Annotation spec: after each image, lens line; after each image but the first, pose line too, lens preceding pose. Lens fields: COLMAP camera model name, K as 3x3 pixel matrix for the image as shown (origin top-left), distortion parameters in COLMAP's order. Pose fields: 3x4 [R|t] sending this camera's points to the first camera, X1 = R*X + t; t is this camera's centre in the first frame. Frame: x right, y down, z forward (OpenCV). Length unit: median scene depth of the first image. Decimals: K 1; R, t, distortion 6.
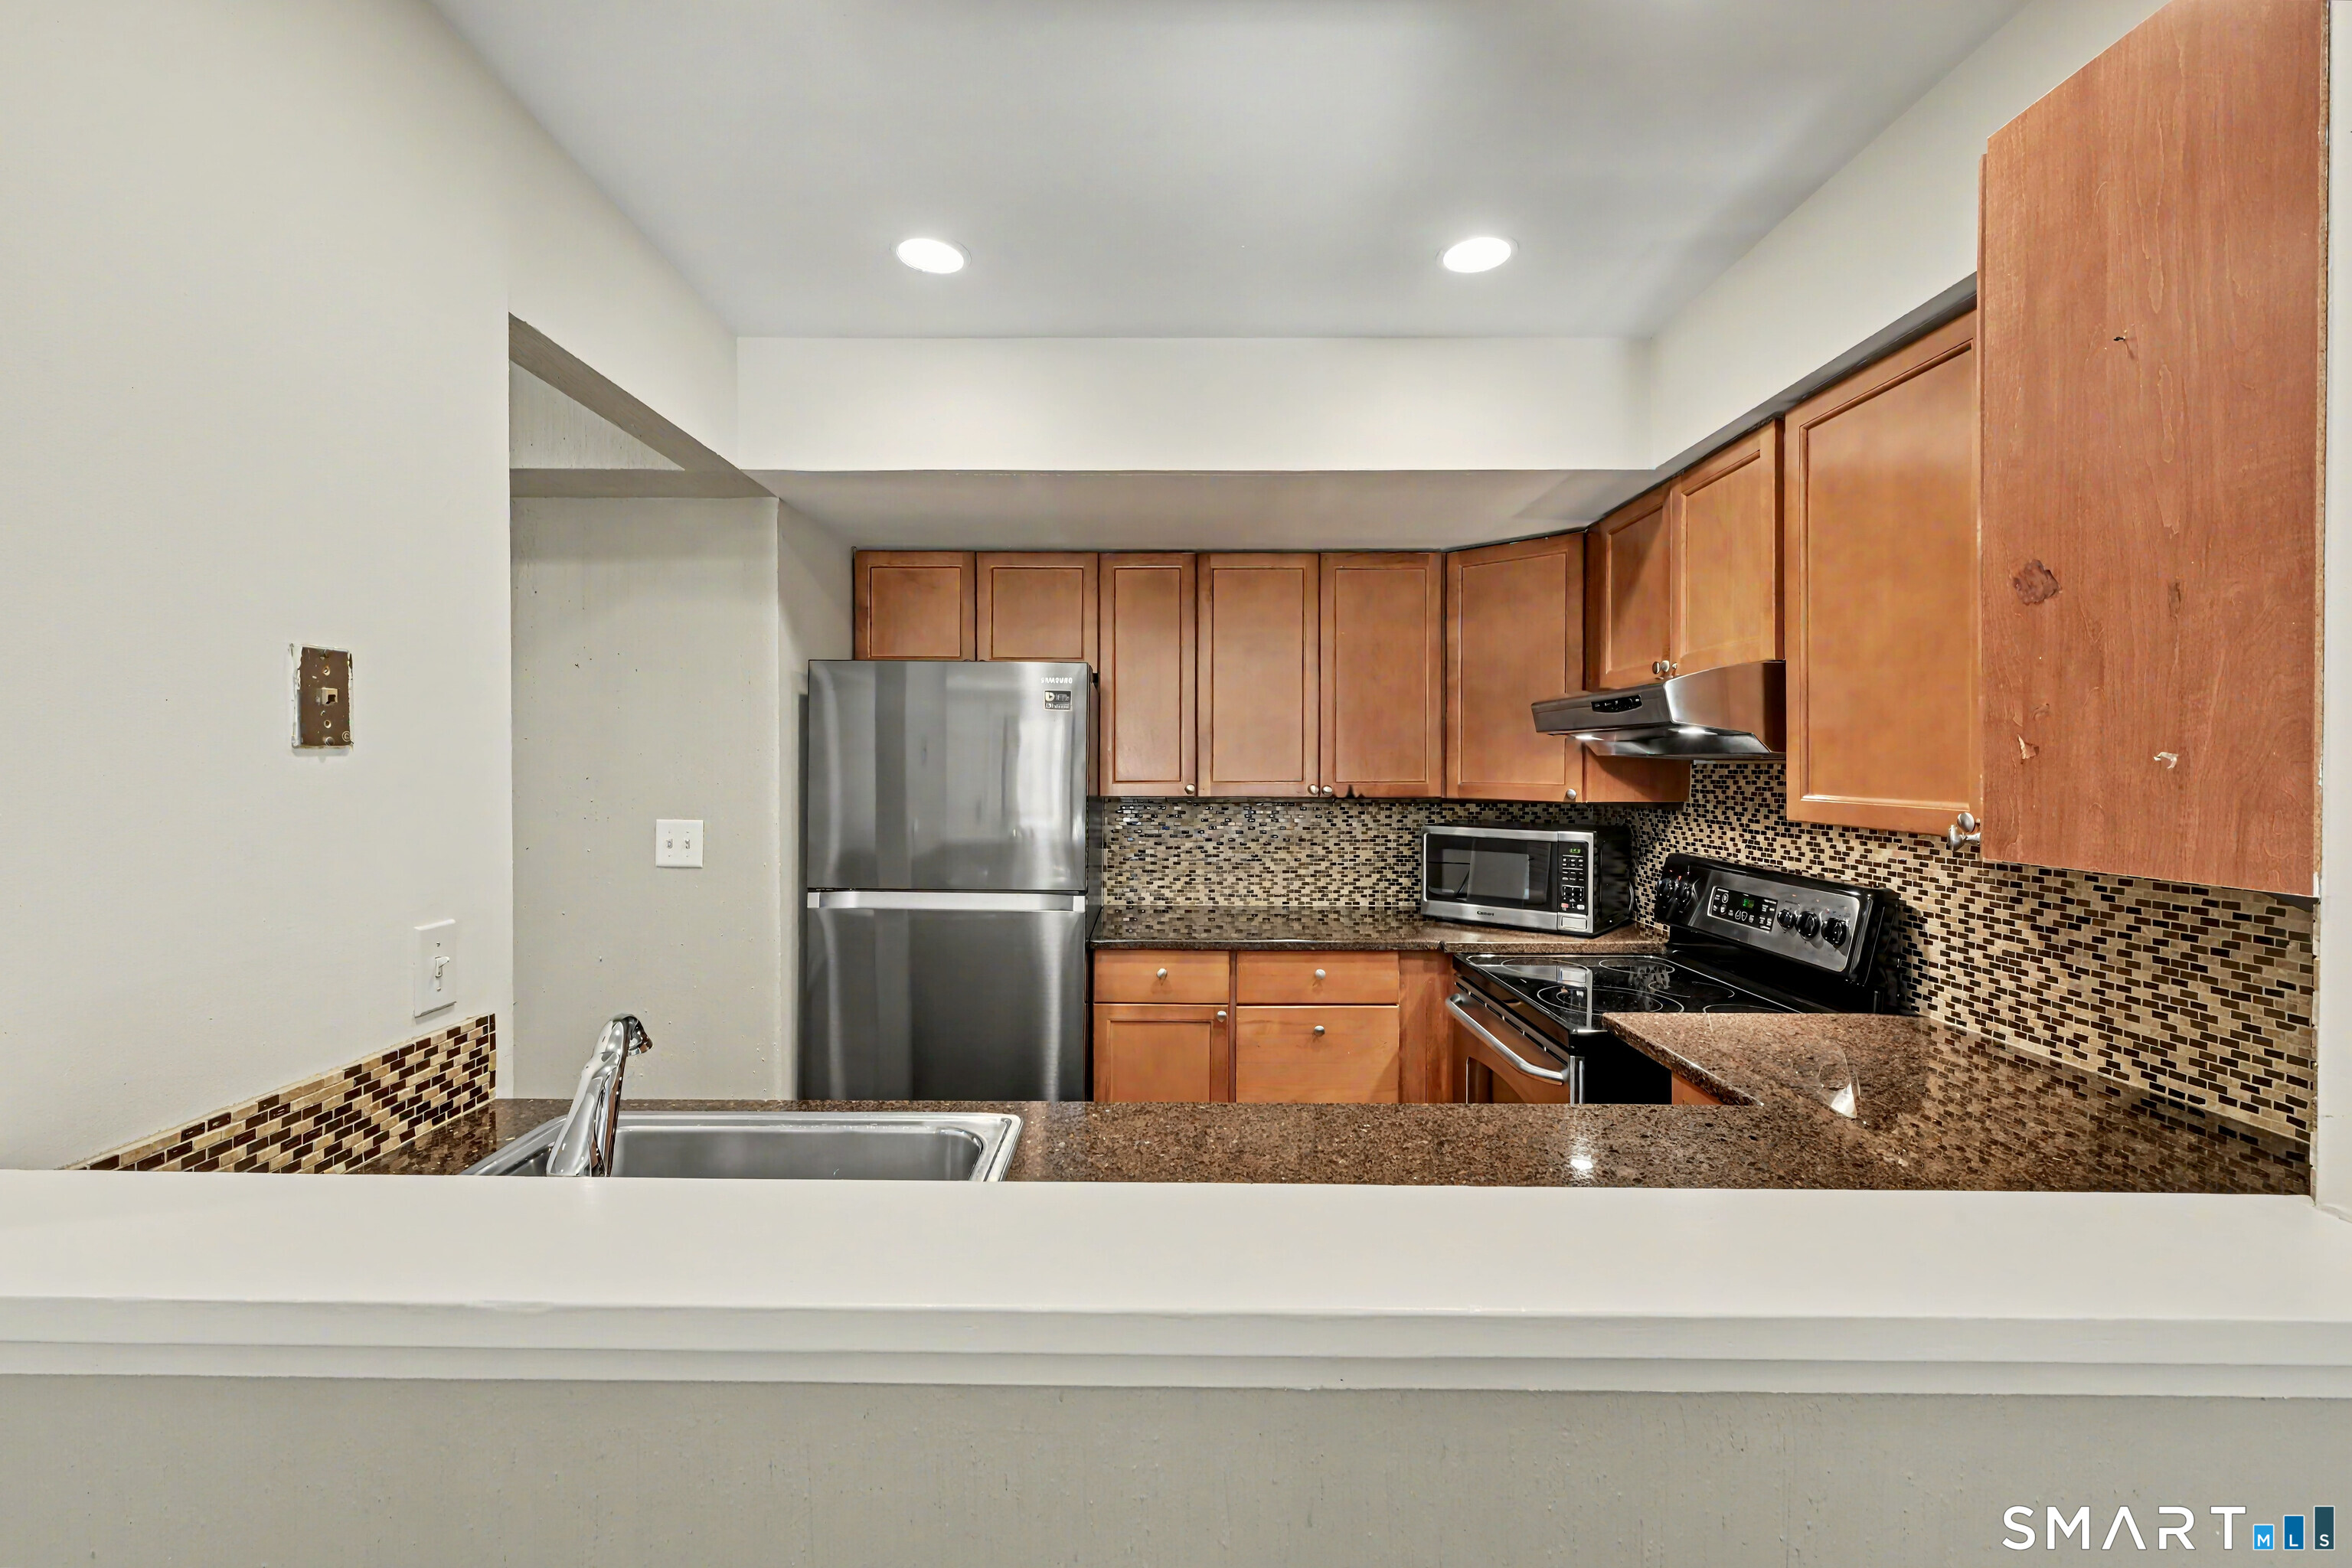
lens RADIAL K [[975.4, 0, 1163.1], [0, 975.4, 776.2], [0, 0, 1]] dist [0.002589, 0.000297]
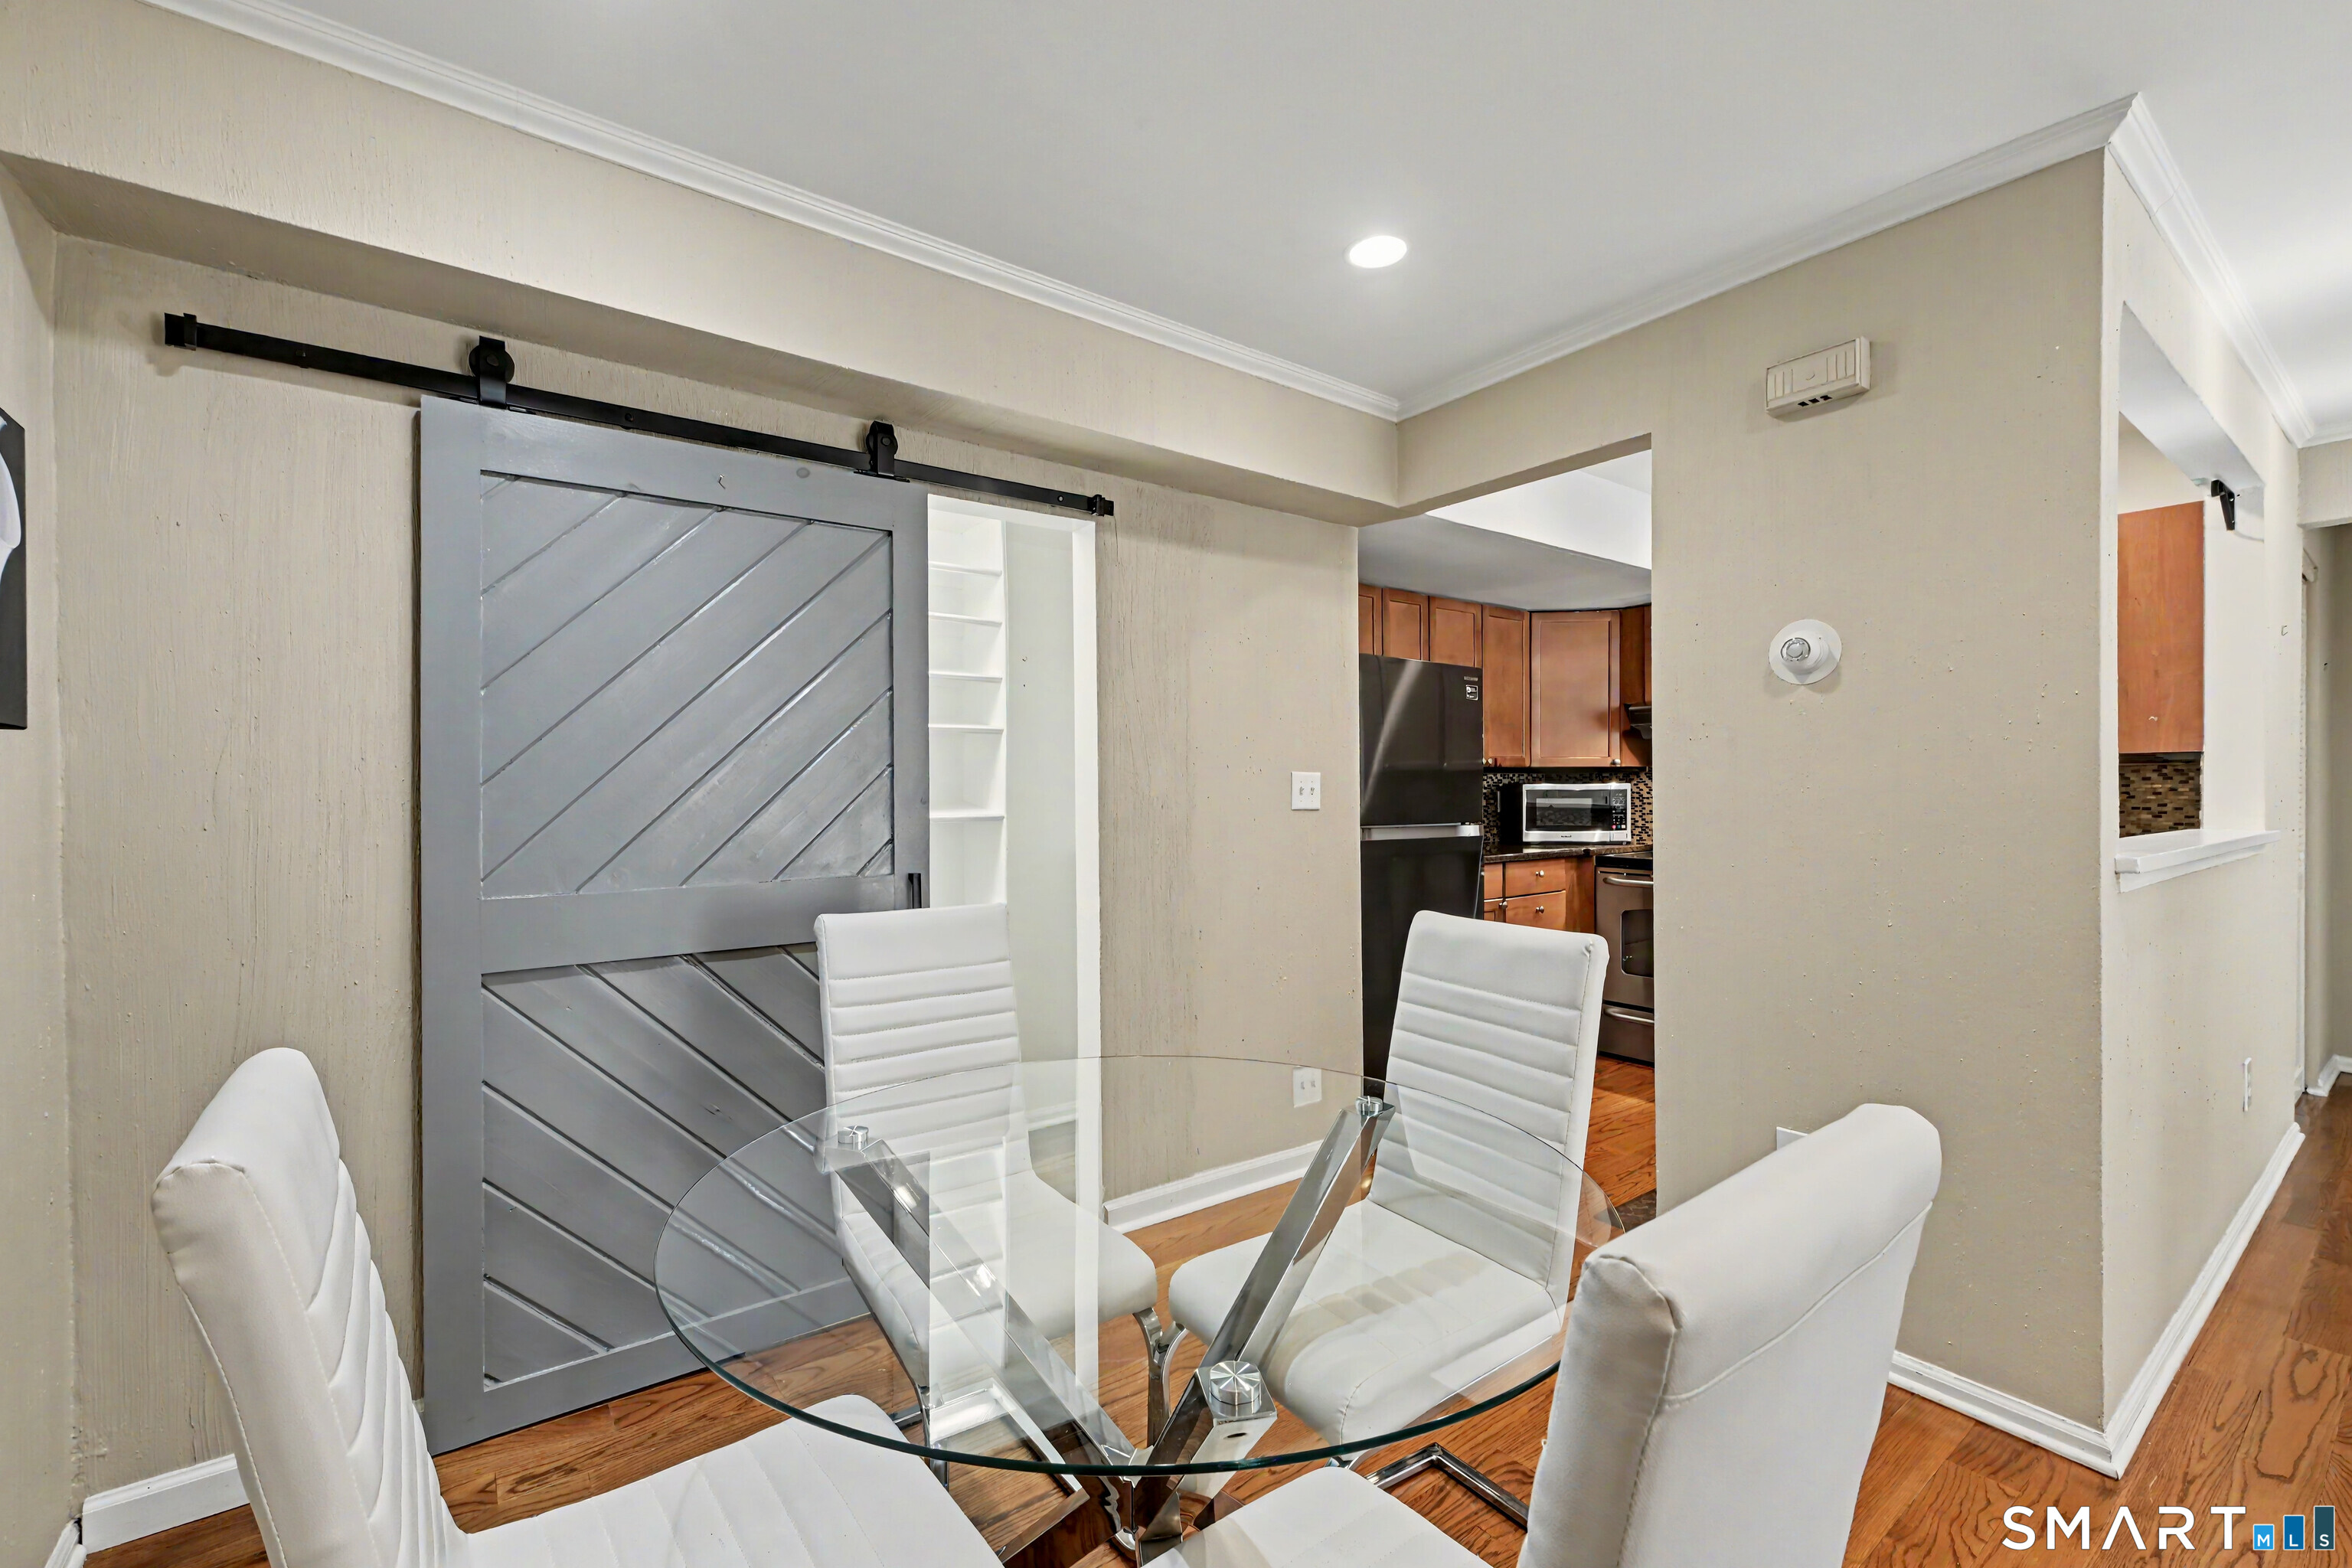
lens RADIAL K [[975.4, 0, 1163.1], [0, 975.4, 776.2], [0, 0, 1]] dist [0.002589, 0.000297]
pose [[0.802028, -0.000889, 0.597286, -1.904821], [0.014886, 0.999718, -0.018500, 0.097226], [-0.597101, 0.023728, 0.801815, 0.136441]]
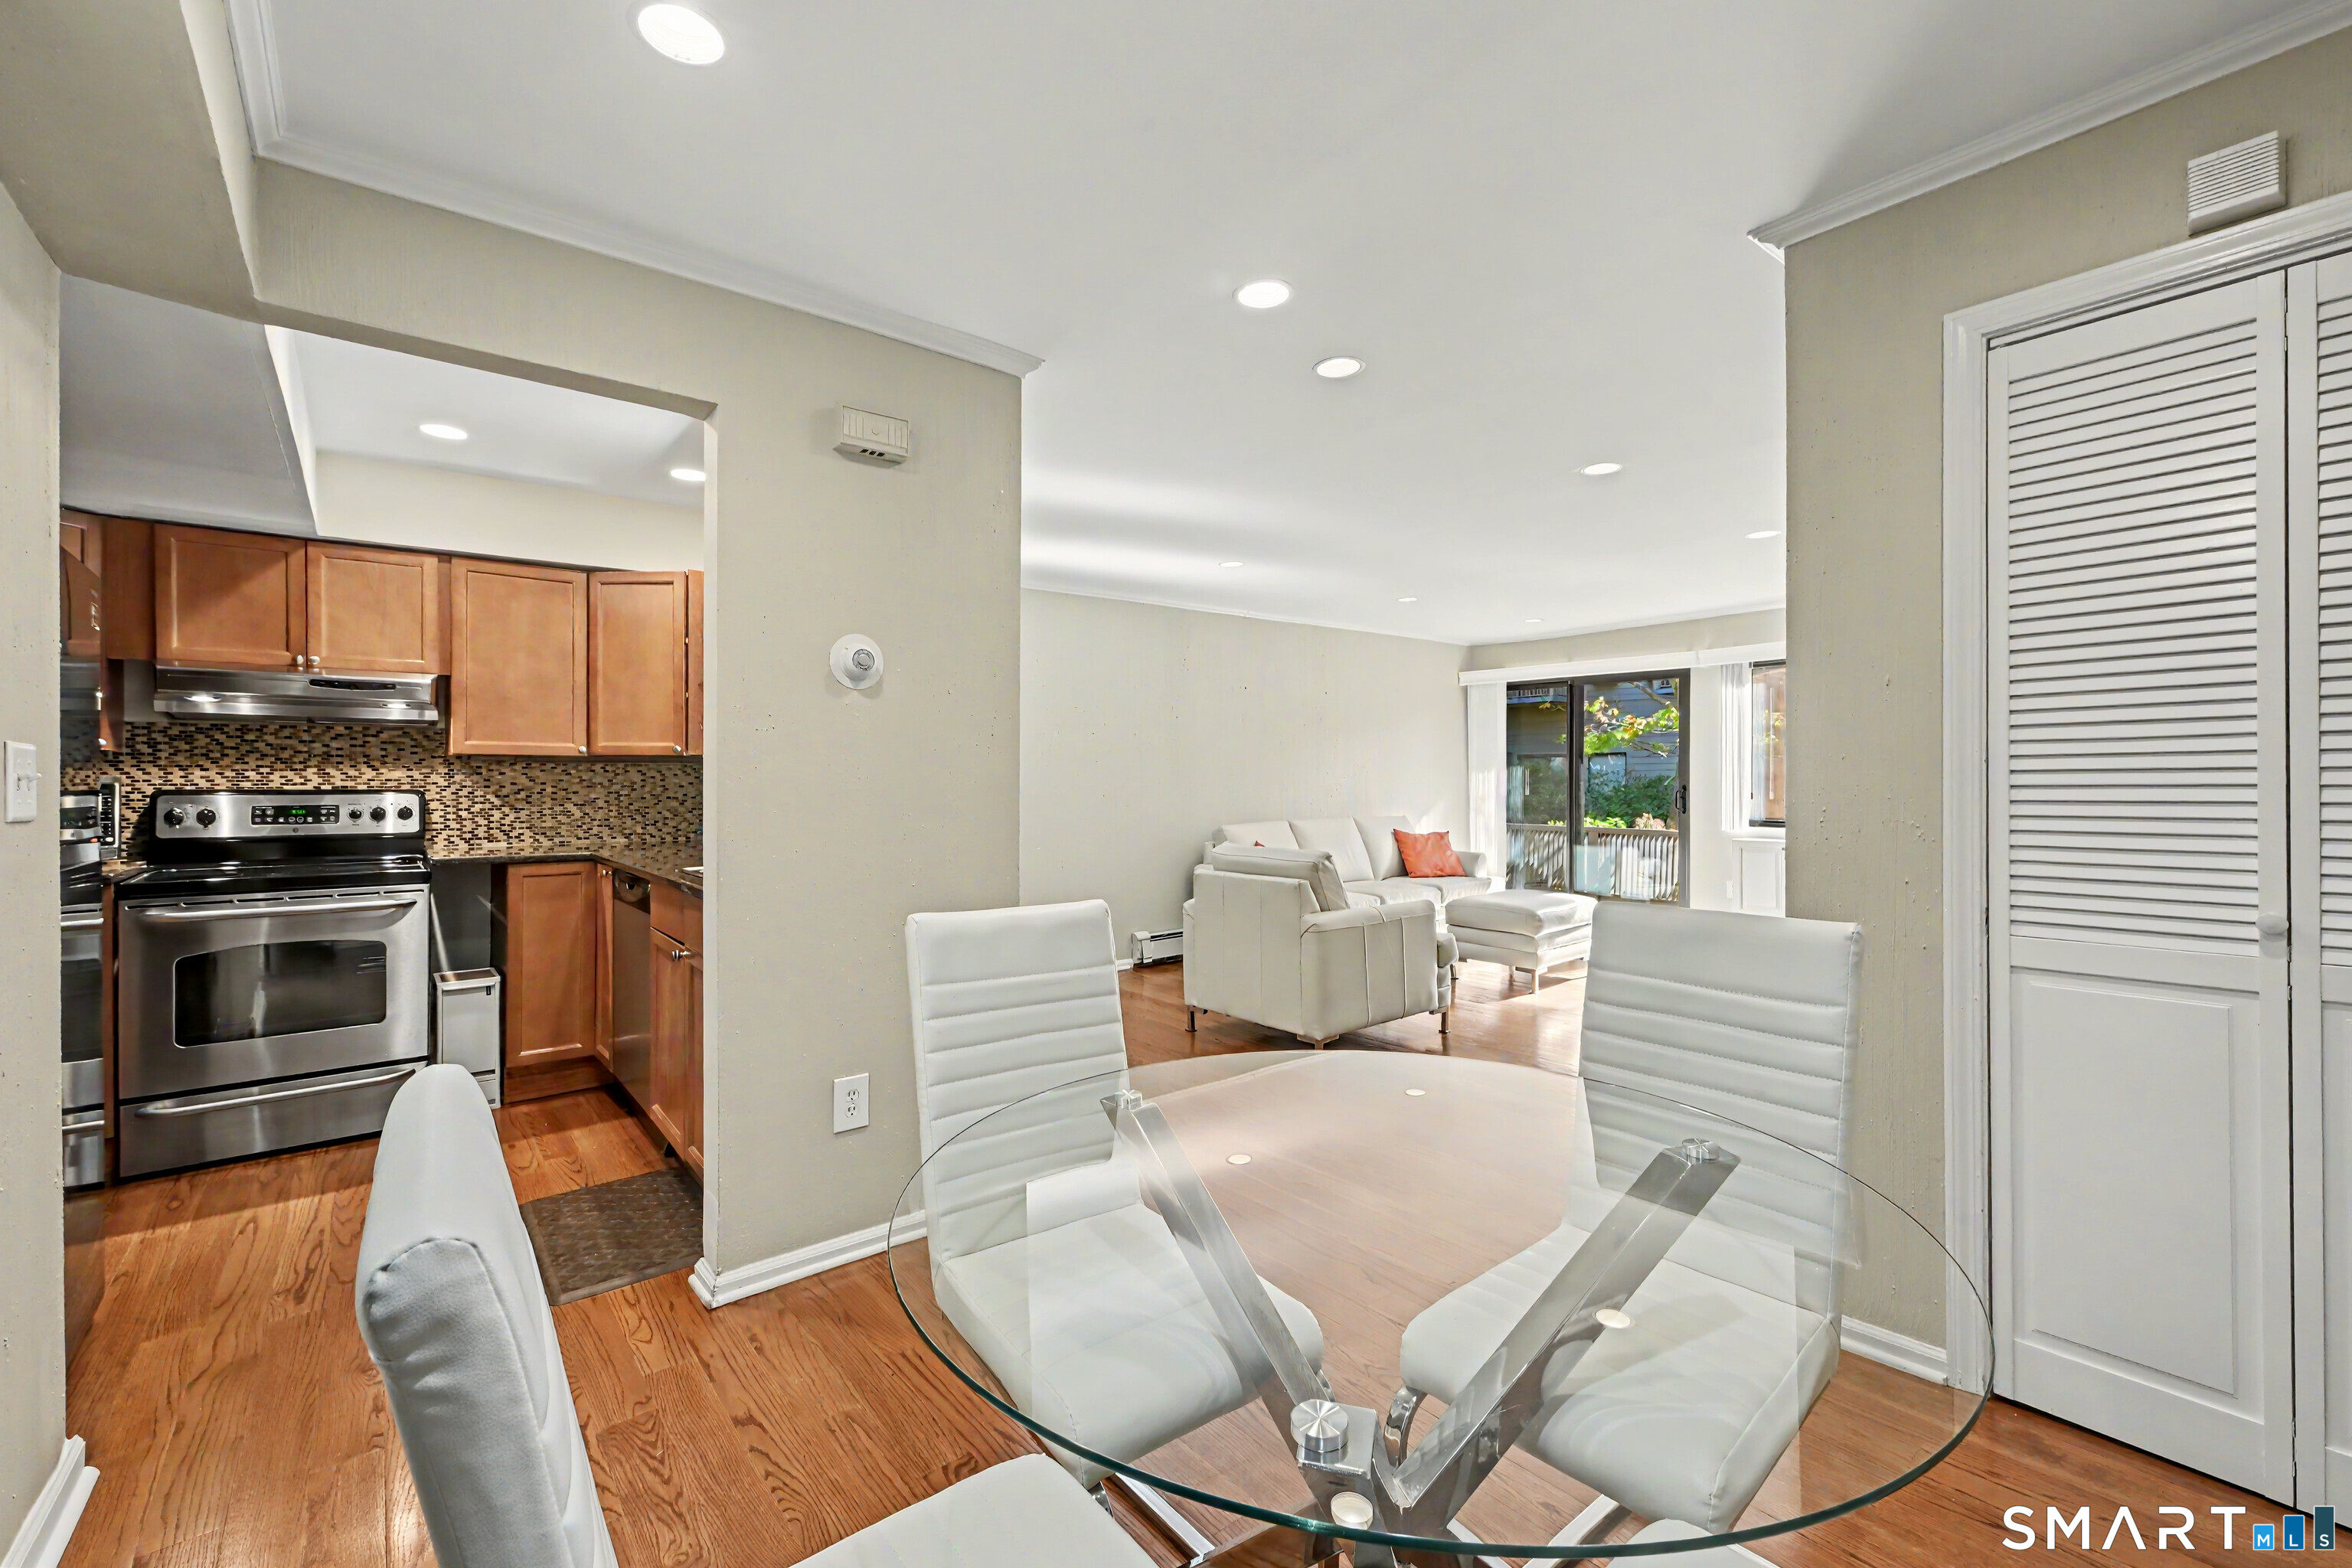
lens RADIAL K [[975.4, 0, 1163.1], [0, 975.4, 776.2], [0, 0, 1]] dist [0.002589, 0.000297]
pose [[-0.629911, 0.000864, 0.776667, -1.923494], [0.009431, 0.999934, 0.006536, 0.094322], [-0.776610, 0.011441, -0.629877, 1.140463]]
